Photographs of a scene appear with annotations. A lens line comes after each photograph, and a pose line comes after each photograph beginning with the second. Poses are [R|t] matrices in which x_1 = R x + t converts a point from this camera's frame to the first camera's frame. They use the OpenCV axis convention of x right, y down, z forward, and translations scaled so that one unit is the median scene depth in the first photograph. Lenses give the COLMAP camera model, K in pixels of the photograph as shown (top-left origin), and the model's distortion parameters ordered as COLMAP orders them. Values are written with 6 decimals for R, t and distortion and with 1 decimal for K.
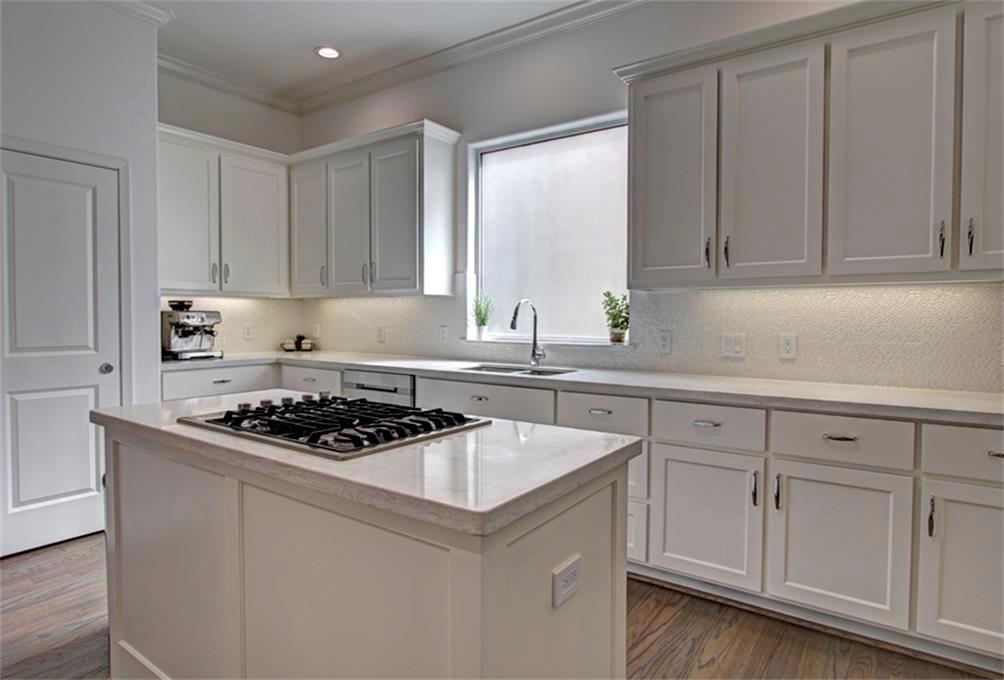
lens RADIAL K [[559.7, 0, 502.0], [0, 559.7, 340.0], [0, 0, 1]] dist [-0.021364, -0.000902]
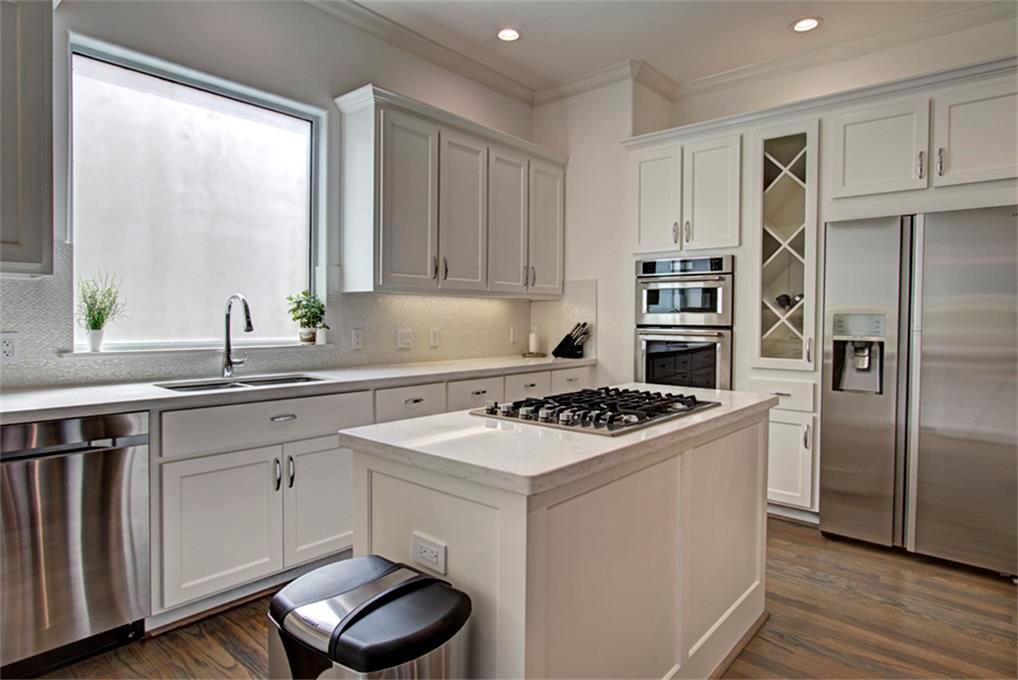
lens RADIAL K [[580.0, 0, 509.0], [0, 580.0, 340.0], [0, 0, 1]] dist [-0.000368, 0.000274]
pose [[0.090575, -0.040502, 0.995066, -0.875921], [0.035968, 0.998654, 0.037374, -0.028362], [-0.995240, 0.032405, 0.091910, 0.632300]]
